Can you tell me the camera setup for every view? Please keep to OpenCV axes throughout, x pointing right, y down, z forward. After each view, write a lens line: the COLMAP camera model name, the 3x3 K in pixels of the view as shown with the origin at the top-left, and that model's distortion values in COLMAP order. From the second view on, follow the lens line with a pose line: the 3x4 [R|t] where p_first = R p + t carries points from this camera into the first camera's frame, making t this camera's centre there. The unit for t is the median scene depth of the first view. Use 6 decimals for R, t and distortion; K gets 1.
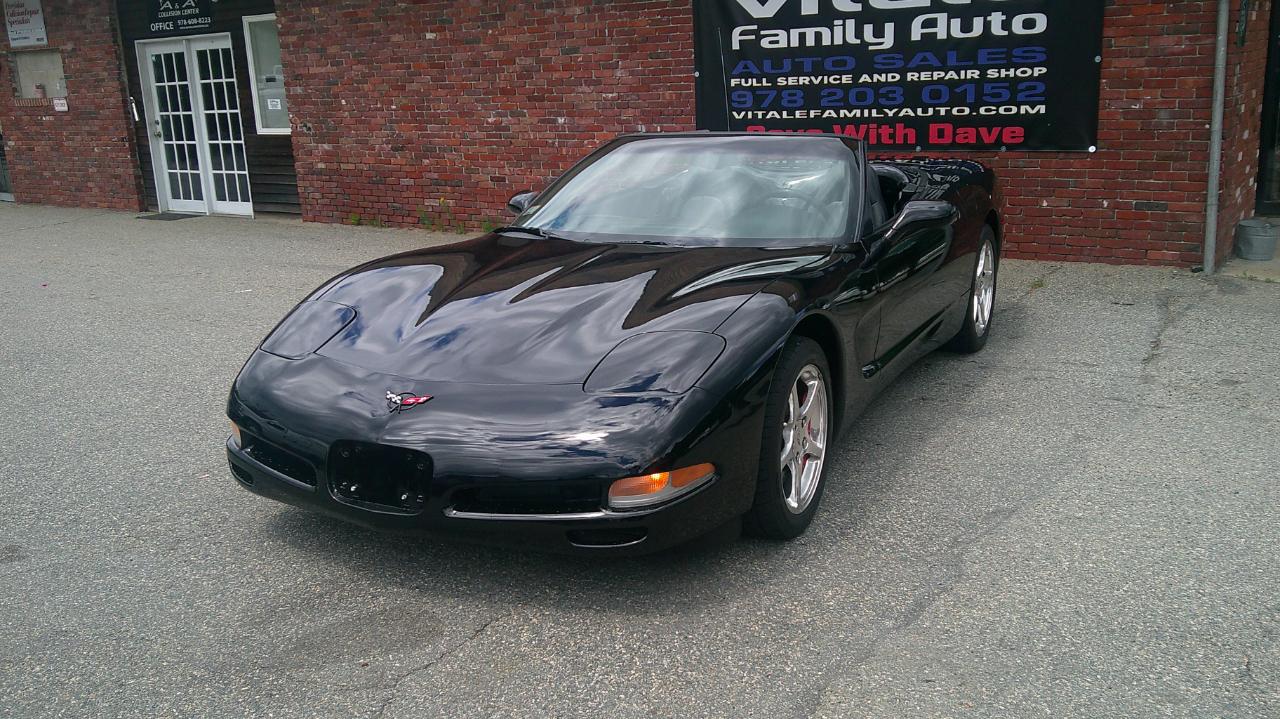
lens RADIAL K [[1167.1, 0, 625.9], [0, 1167.1, 378.8], [0, 0, 1]] dist [0.013683, 0.000000]
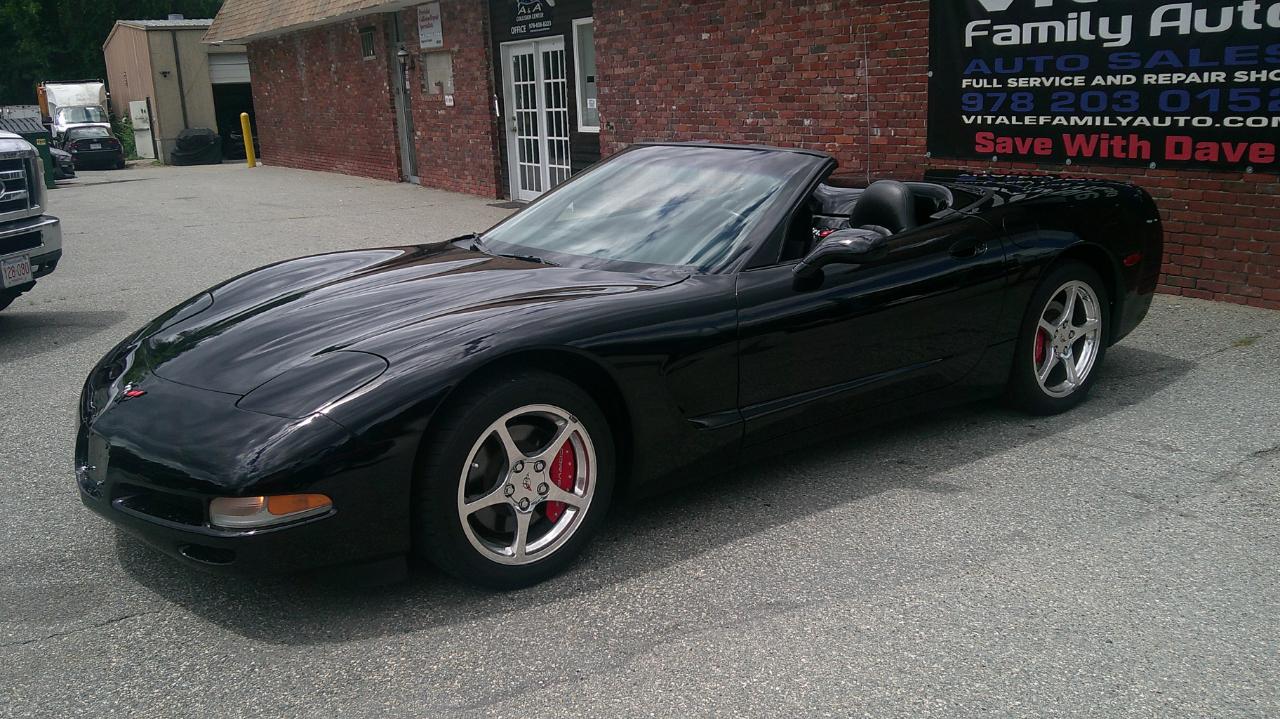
lens RADIAL K [[1167.1, 0, 632.4], [0, 1167.1, 364.4], [0, 0, 1]] dist [0.013683, 0.000000]
pose [[0.909150, 0.103233, -0.403472, 0.256642], [-0.106738, 0.994191, 0.013860, -0.027074], [0.402559, 0.030465, 0.914887, 0.089530]]
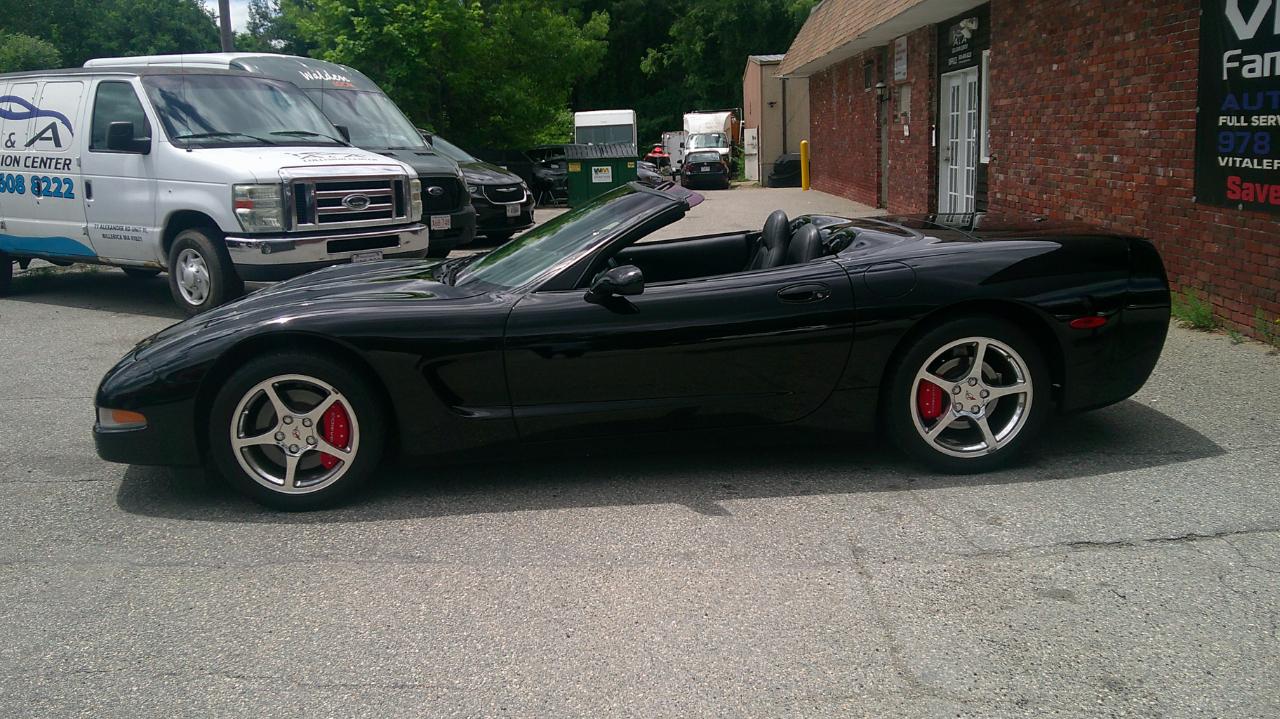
lens RADIAL K [[1167.1, 0, 619.4], [0, 1167.1, 352.1], [0, 0, 1]] dist [0.013683, 0.000000]
pose [[0.534030, 0.173019, -0.827573, 0.584853], [-0.200203, 0.976876, 0.075043, -0.083943], [0.821420, 0.125607, 0.556320, 0.259869]]
